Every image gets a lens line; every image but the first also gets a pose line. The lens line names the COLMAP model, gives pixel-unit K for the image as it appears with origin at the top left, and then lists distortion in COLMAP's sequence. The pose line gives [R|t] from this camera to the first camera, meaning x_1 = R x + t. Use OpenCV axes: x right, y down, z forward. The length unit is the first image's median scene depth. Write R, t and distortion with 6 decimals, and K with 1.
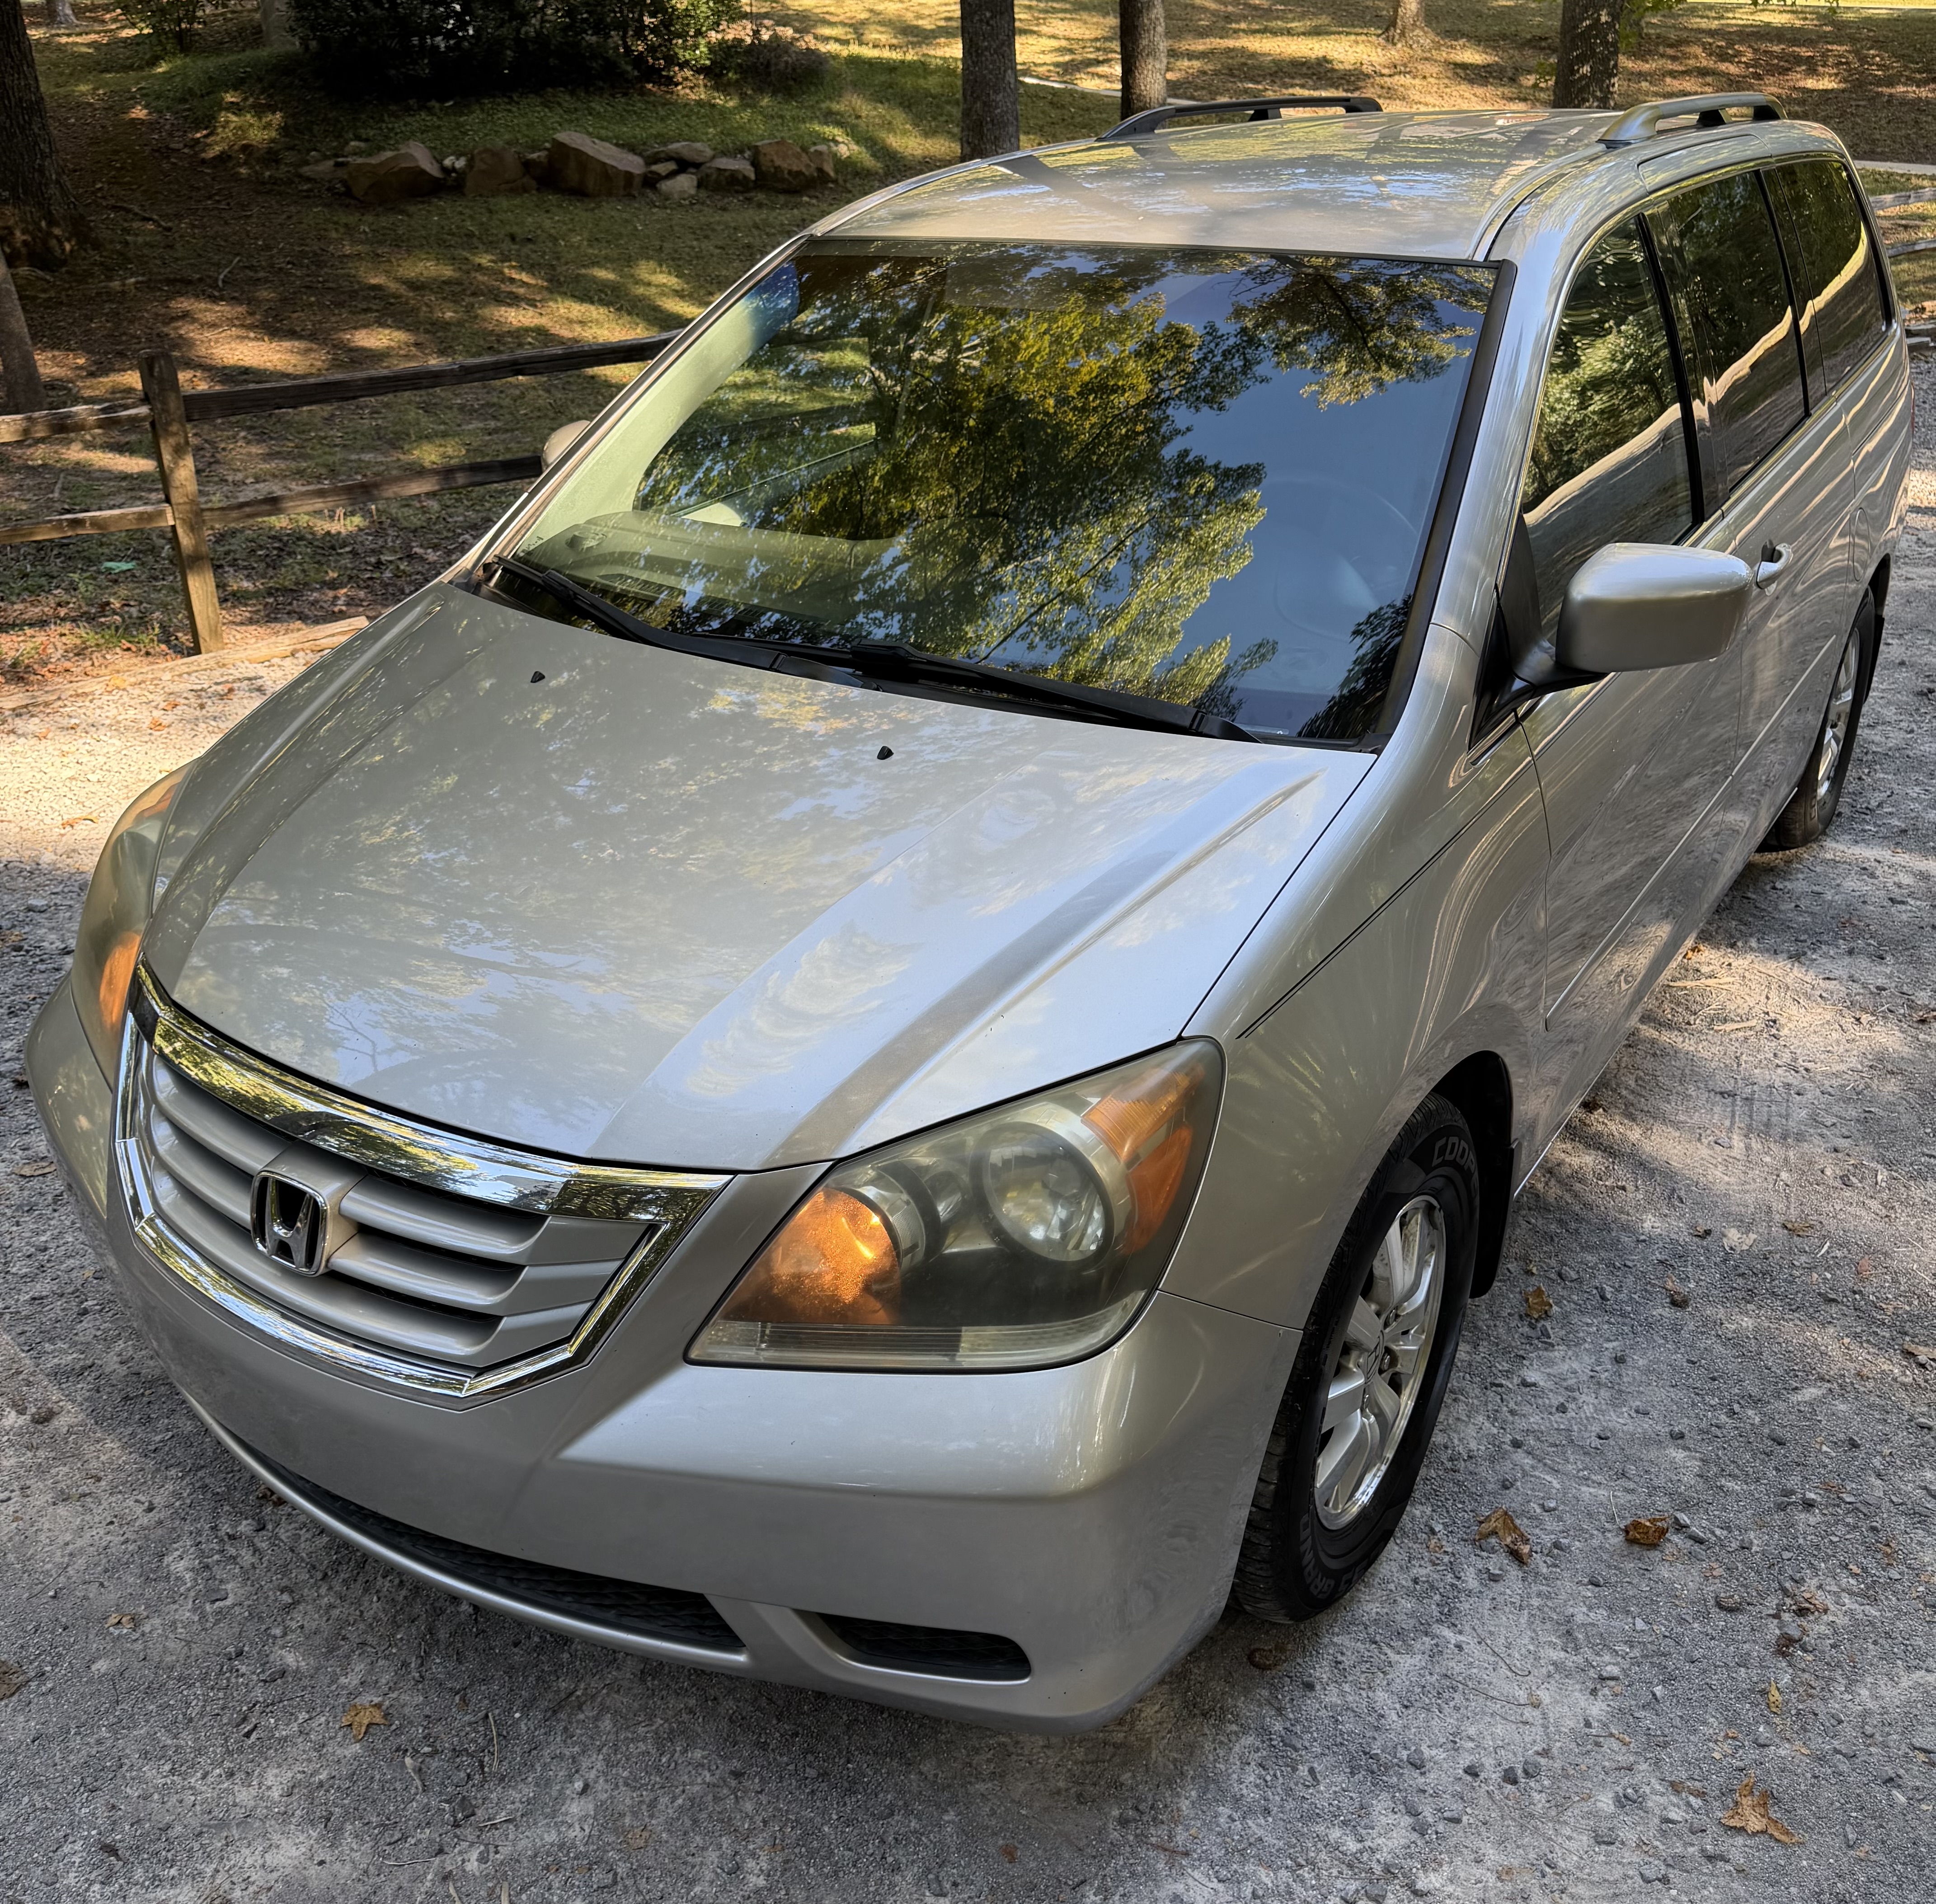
lens RADIAL K [[1798.1, 0, 974.6], [0, 1798.1, 940.5], [0, 0, 1]] dist [0.004449, 0.000000]
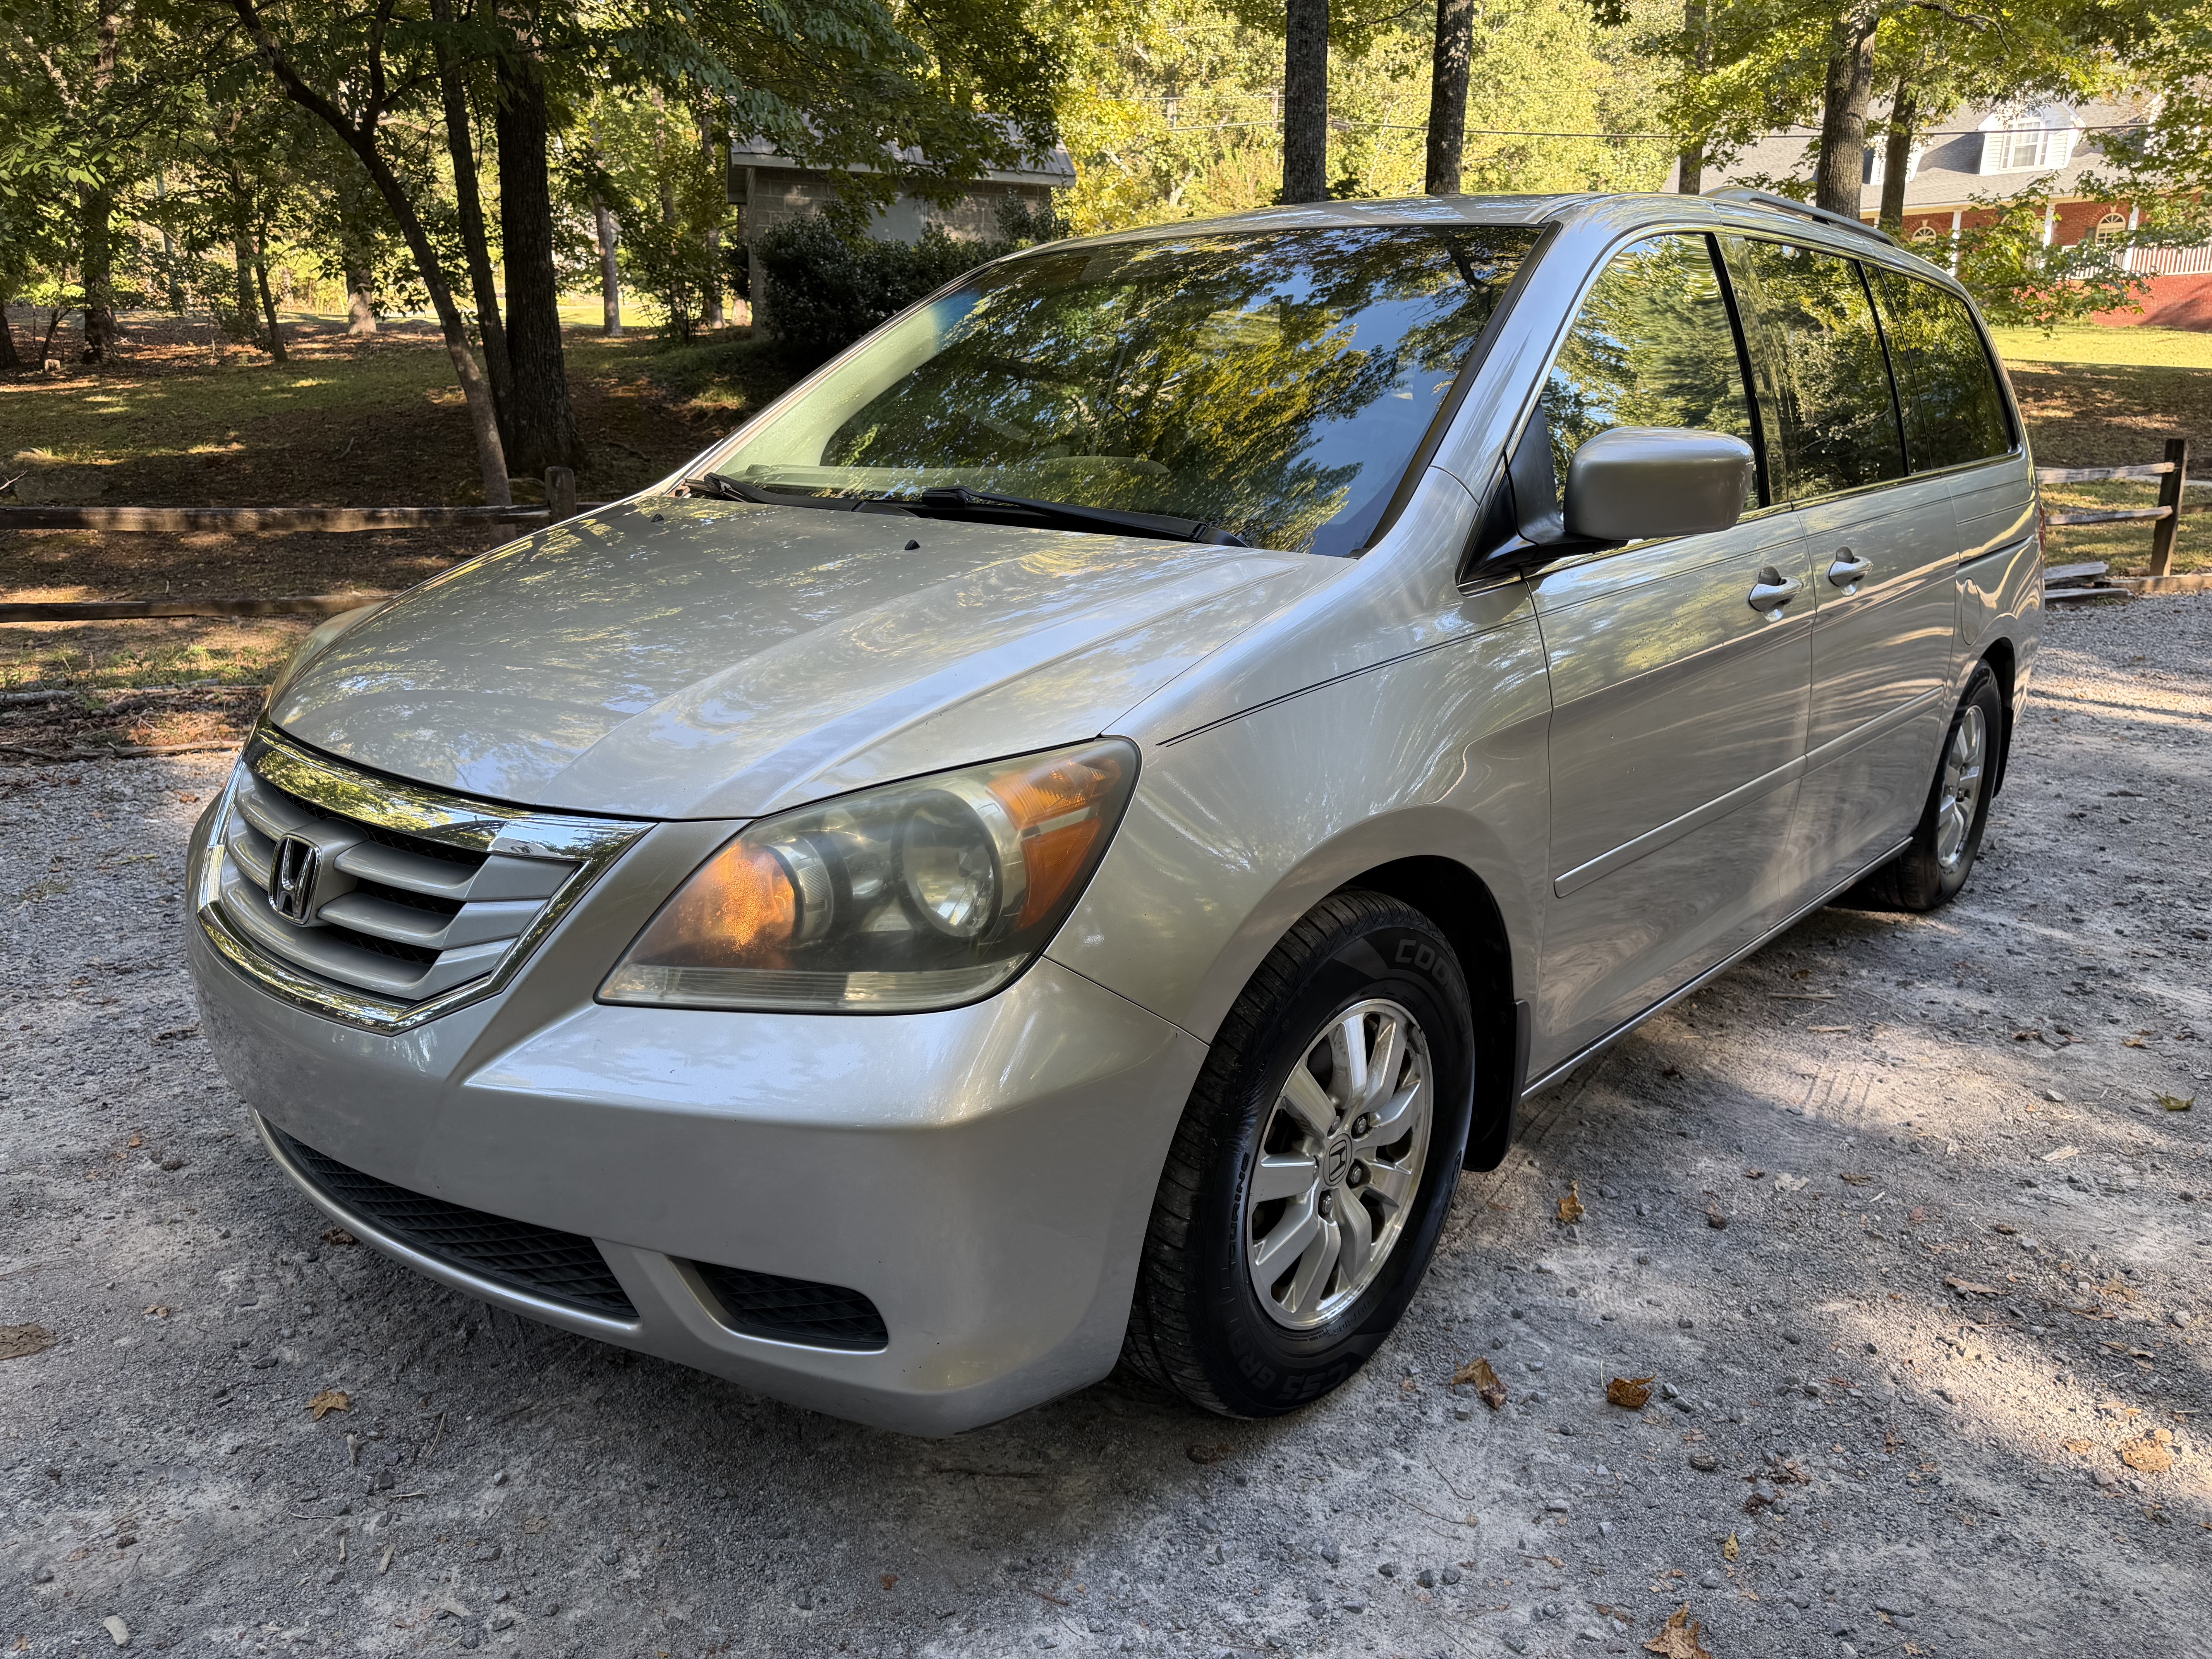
lens RADIAL K [[1555.8, 0, 1094.4], [0, 1555.8, 849.7], [0, 0, 1]] dist [0.008965, -0.009709]
pose [[0.990593, 0.068039, -0.118726, 0.184211], [-0.085908, 0.984556, -0.152546, 0.212021], [0.106513, 0.161310, 0.981139, 0.105463]]
